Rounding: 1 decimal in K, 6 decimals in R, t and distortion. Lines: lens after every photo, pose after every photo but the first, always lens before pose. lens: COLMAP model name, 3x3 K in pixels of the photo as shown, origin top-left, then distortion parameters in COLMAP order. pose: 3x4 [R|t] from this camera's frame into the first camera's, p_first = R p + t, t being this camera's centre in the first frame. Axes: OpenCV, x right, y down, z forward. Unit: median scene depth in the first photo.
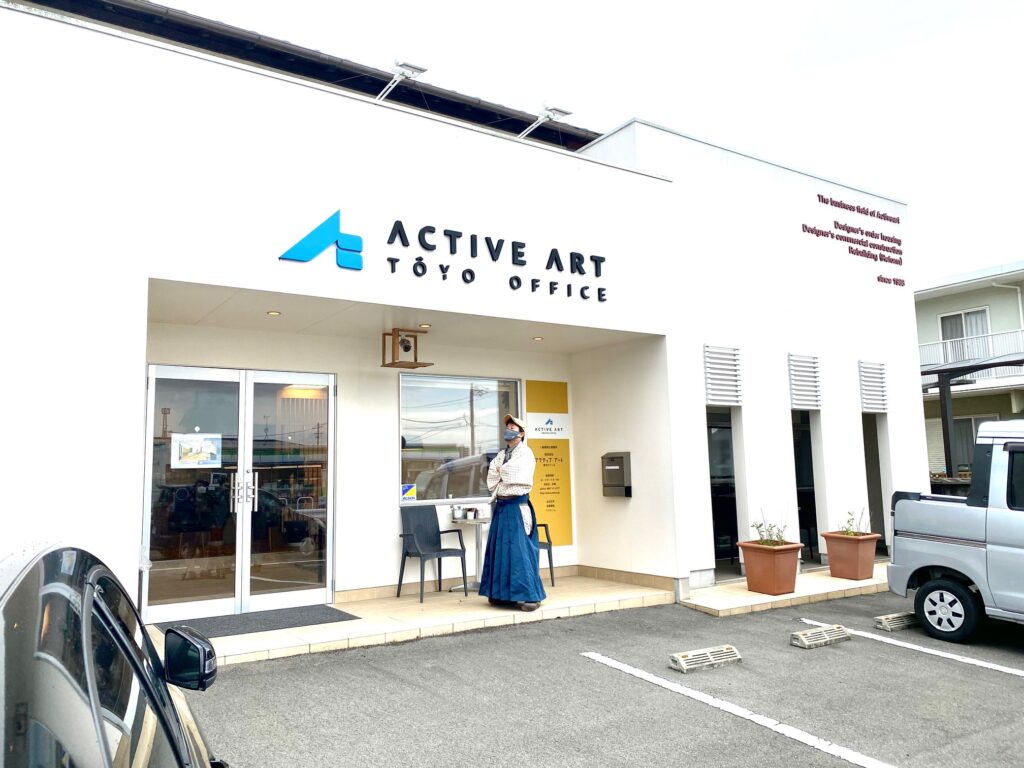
lens RADIAL K [[813.6, 0, 512.0], [0, 813.6, 387.8], [0, 0, 1]] dist [0.136175, -0.313193]
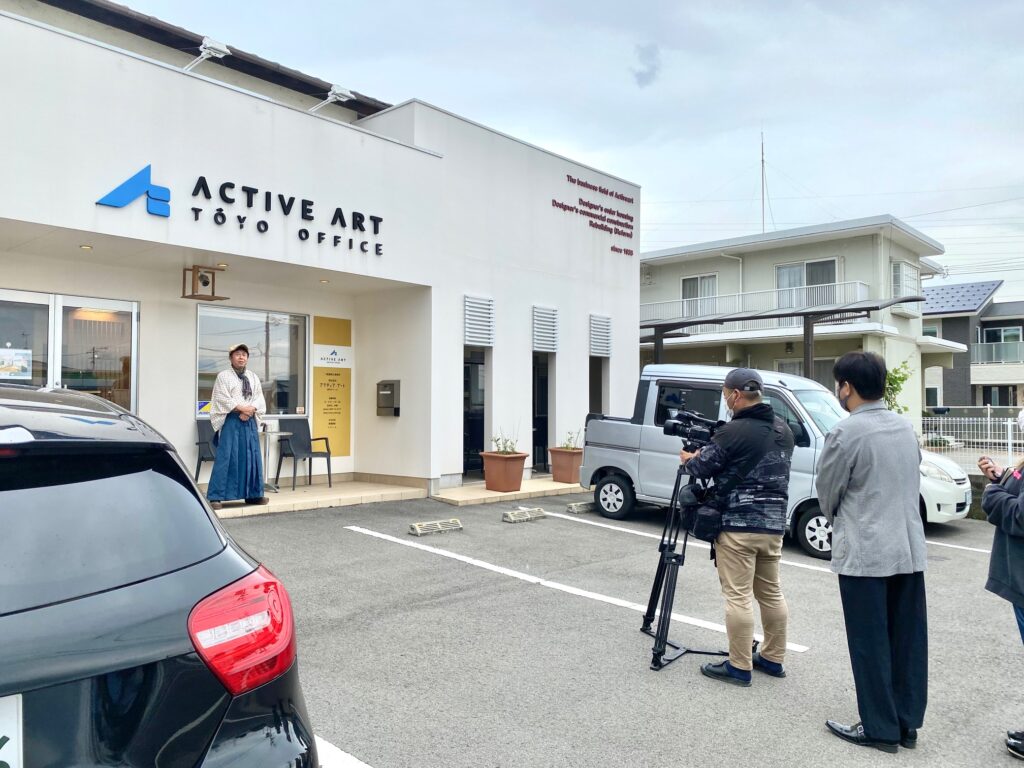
lens RADIAL K [[813.6, 0, 512.0], [0, 813.6, 387.8], [0, 0, 1]] dist [0.136175, -0.313193]
pose [[0.970594, 0.031334, 0.238674, 0.018583], [-0.049496, 0.996284, 0.070487, -0.004473], [-0.235578, -0.080228, 0.968538, -0.248732]]
